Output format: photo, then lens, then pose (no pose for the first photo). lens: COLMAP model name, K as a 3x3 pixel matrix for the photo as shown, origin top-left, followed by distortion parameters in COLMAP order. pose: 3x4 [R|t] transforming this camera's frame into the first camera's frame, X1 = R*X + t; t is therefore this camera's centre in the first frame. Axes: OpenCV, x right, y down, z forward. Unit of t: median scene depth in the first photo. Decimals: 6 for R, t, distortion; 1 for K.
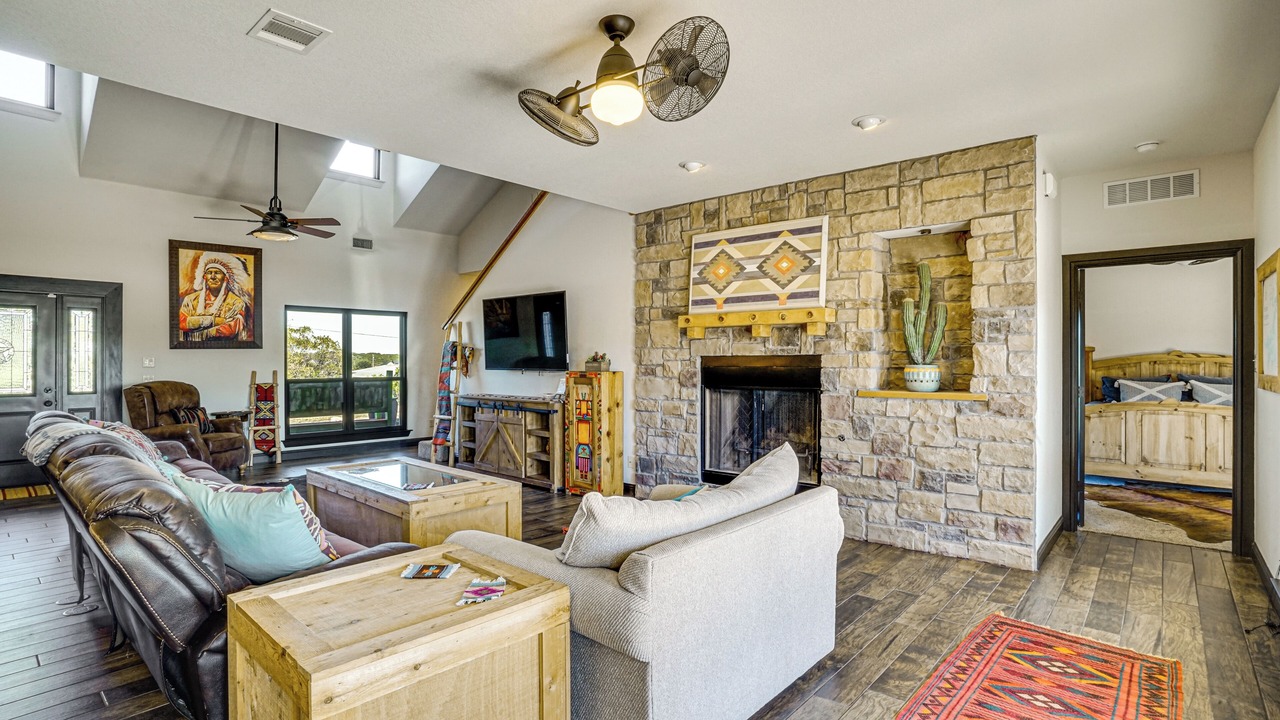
lens RADIAL K [[627.8, 0, 639.8], [0, 627.8, 350.1], [0, 0, 1]] dist [-0.004715, 0.000513]
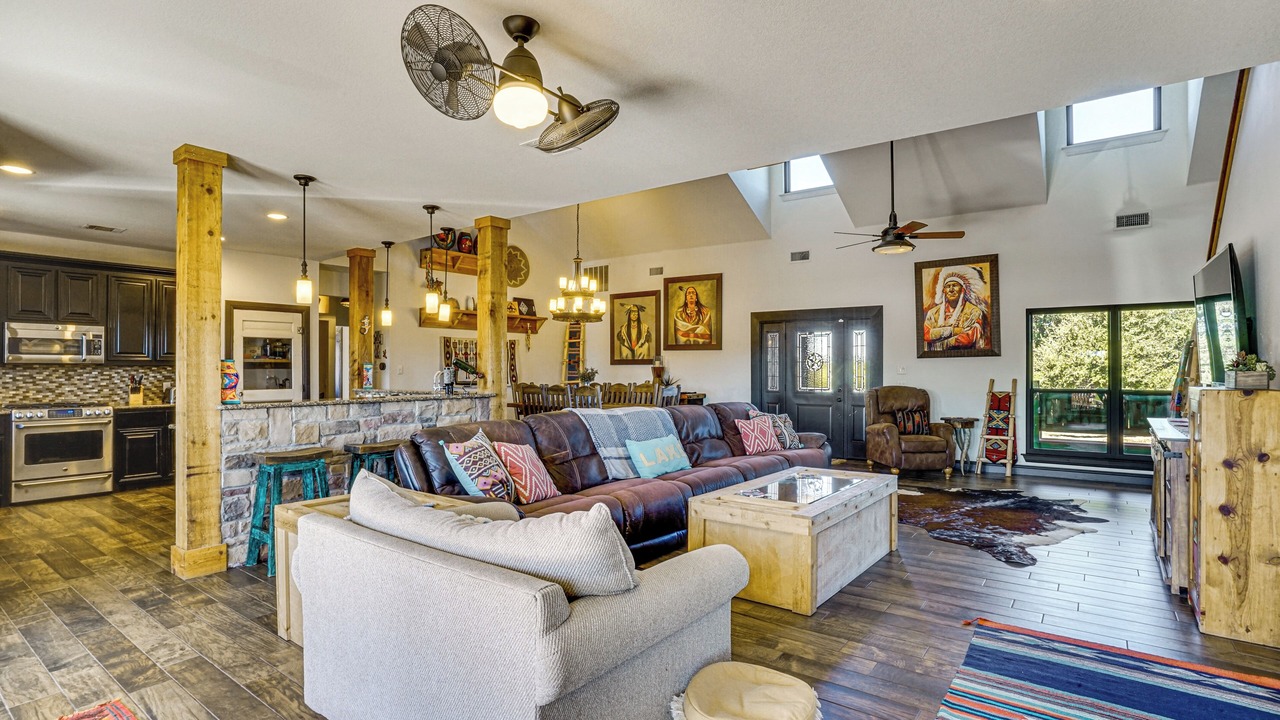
lens RADIAL K [[627.8, 0, 641.1], [0, 627.8, 368.8], [0, 0, 1]] dist [-0.004715, 0.000513]
pose [[0.121790, 0.002648, -0.992552, 0.306428], [0.015007, 0.999877, 0.004509, 0.004560], [0.992442, -0.015445, 0.121735, 0.339631]]
